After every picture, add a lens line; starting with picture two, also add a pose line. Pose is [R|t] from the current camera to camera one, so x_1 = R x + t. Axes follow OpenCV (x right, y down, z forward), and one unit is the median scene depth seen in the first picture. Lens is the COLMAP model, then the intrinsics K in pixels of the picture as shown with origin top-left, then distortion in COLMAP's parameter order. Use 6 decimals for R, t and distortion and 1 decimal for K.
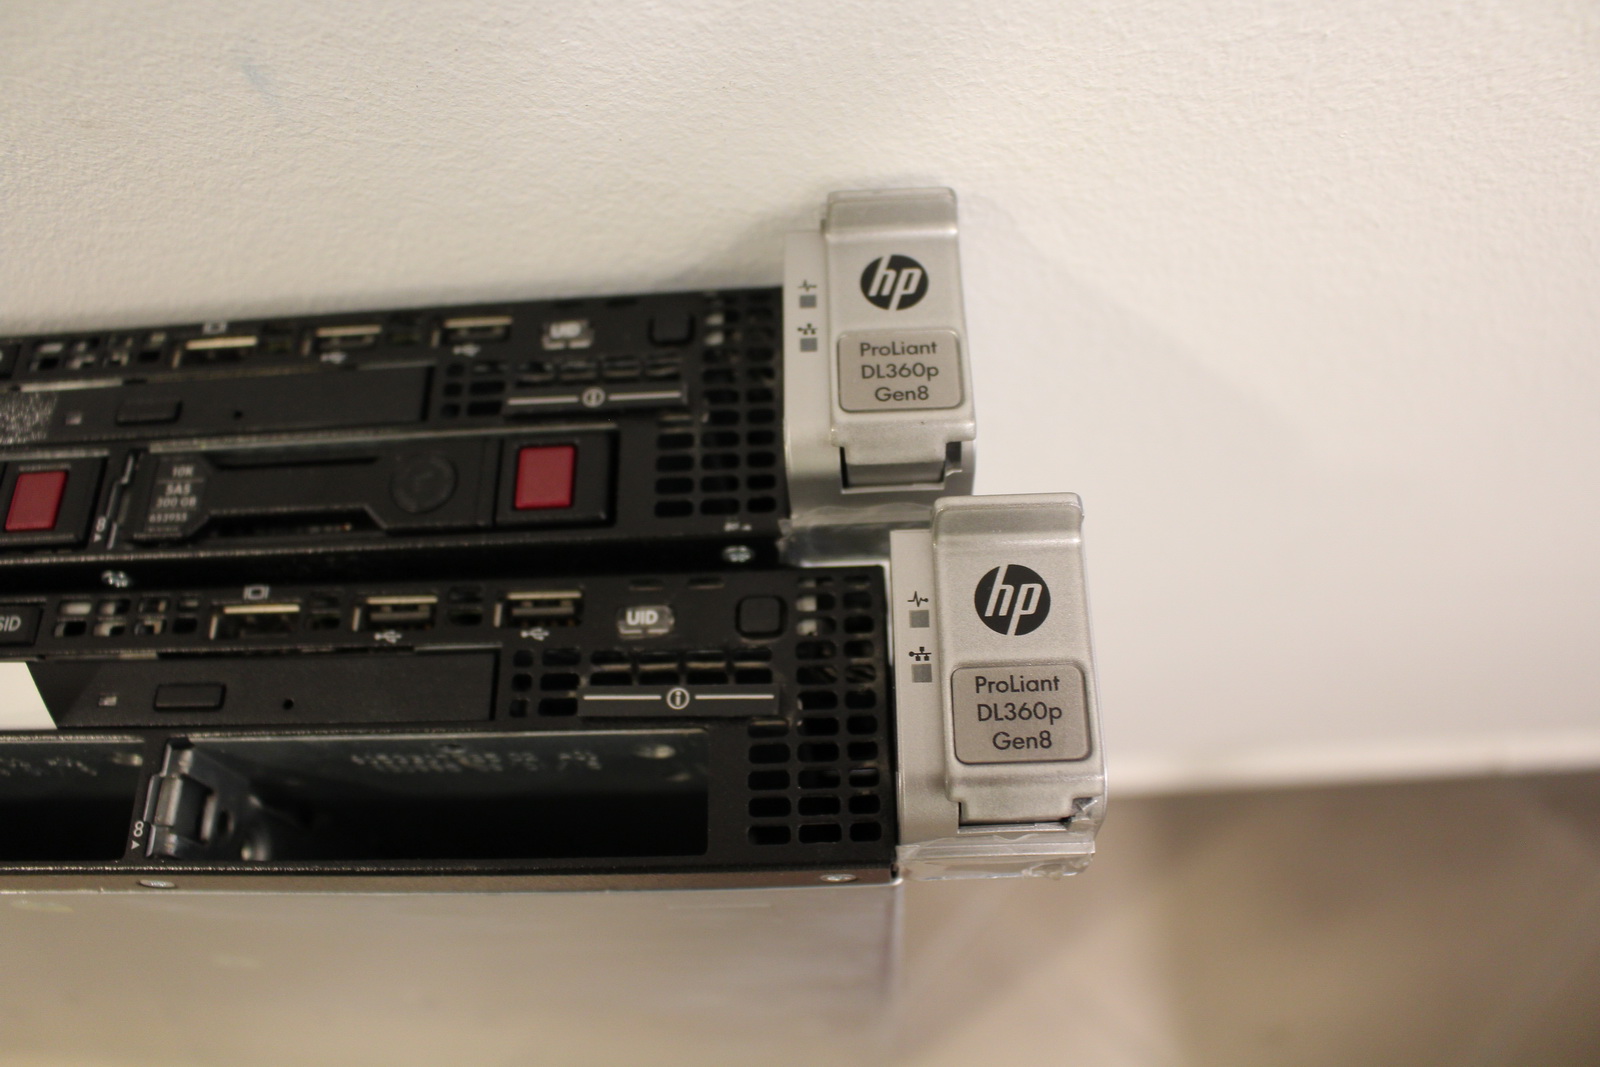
lens RADIAL K [[1321.3, 0, 800.0], [0, 1321.3, 533.5], [0, 0, 1]] dist [-0.158550, 0.116928]
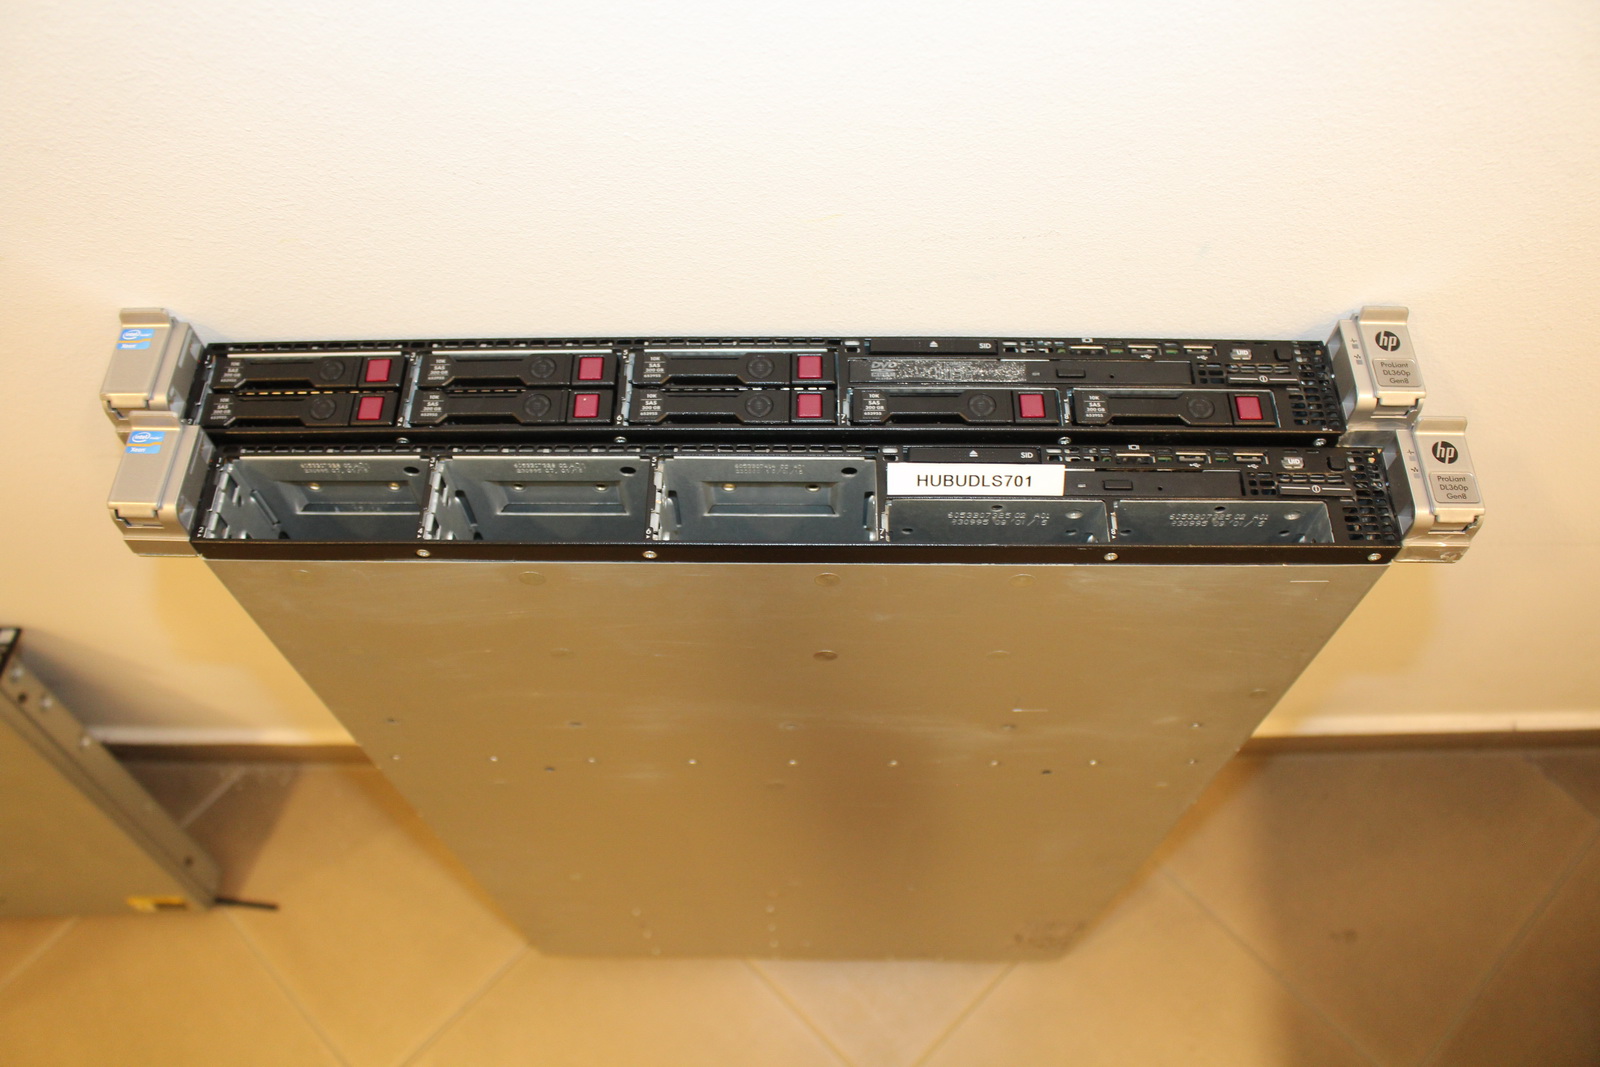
lens RADIAL K [[1321.3, 0, 800.0], [0, 1321.3, 533.5], [0, 0, 1]] dist [-0.158550, 0.116928]
pose [[0.997496, 0.043806, 0.055527, -1.226828], [-0.040152, 0.997058, -0.065289, 0.411123], [-0.058224, 0.062896, 0.996320, -1.484279]]
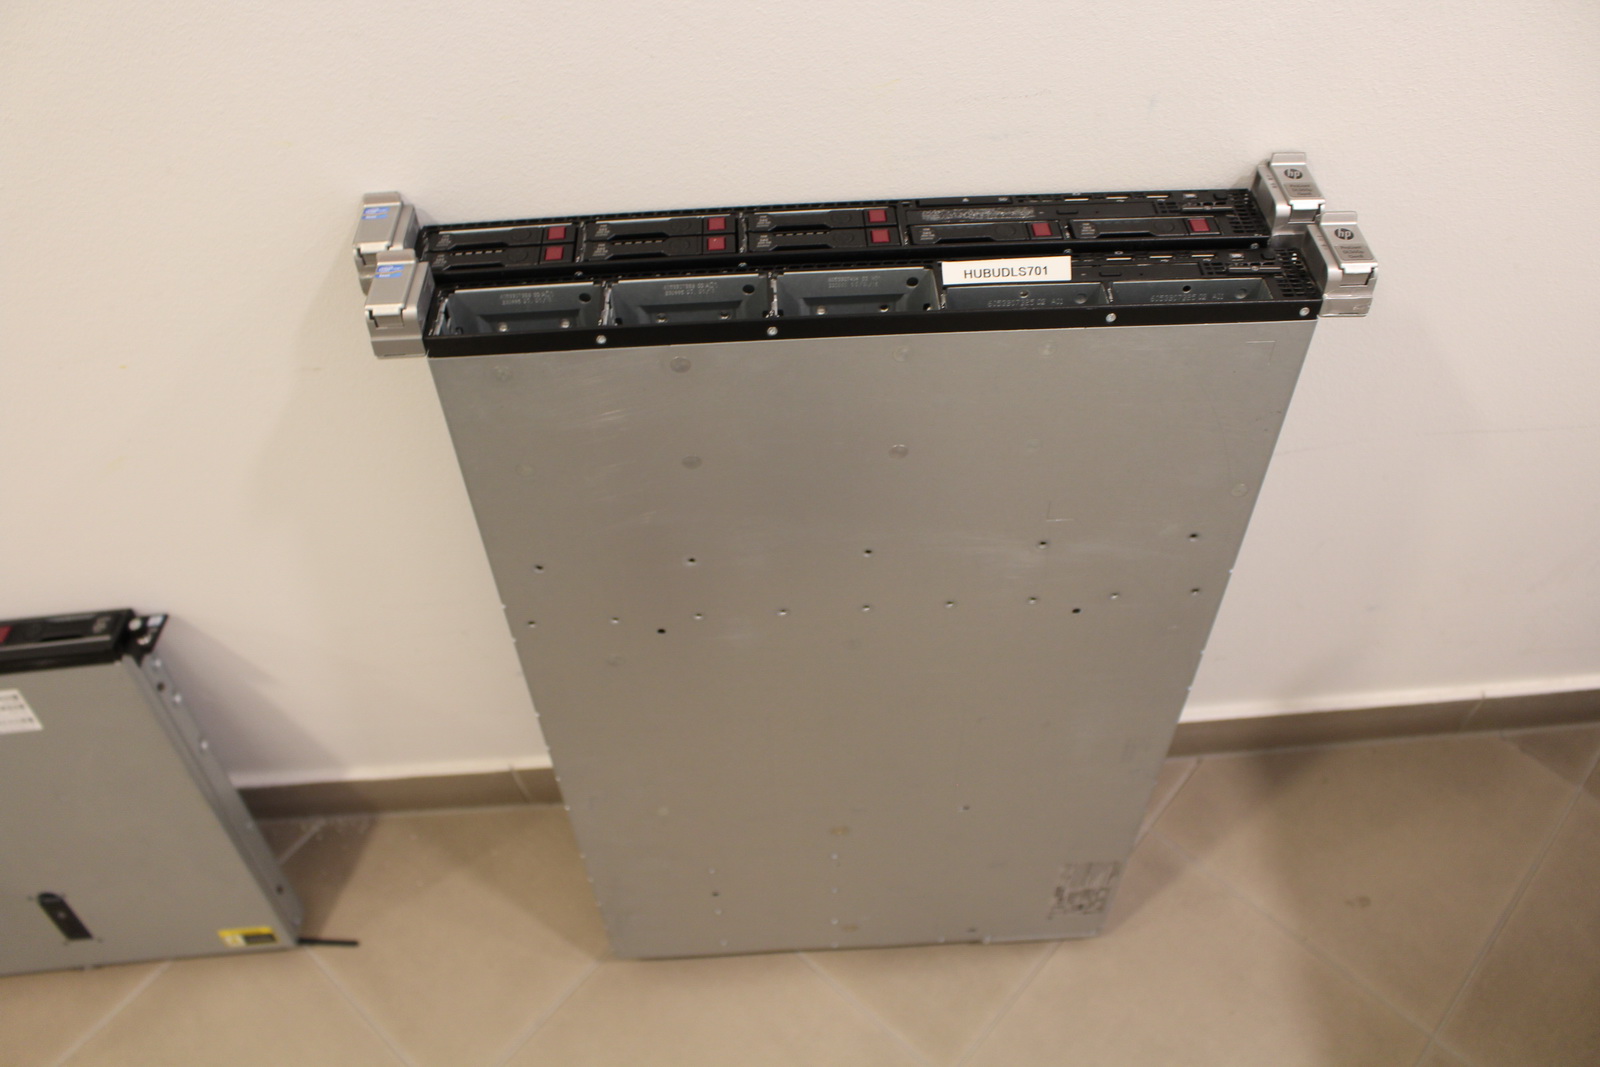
lens RADIAL K [[1321.3, 0, 800.0], [0, 1321.3, 533.5], [0, 0, 1]] dist [-0.158550, 0.116928]
pose [[0.997735, 0.003445, 0.067179, -1.524384], [0.014838, 0.962817, -0.269745, 1.706348], [-0.065611, 0.270131, 0.960586, -2.071770]]
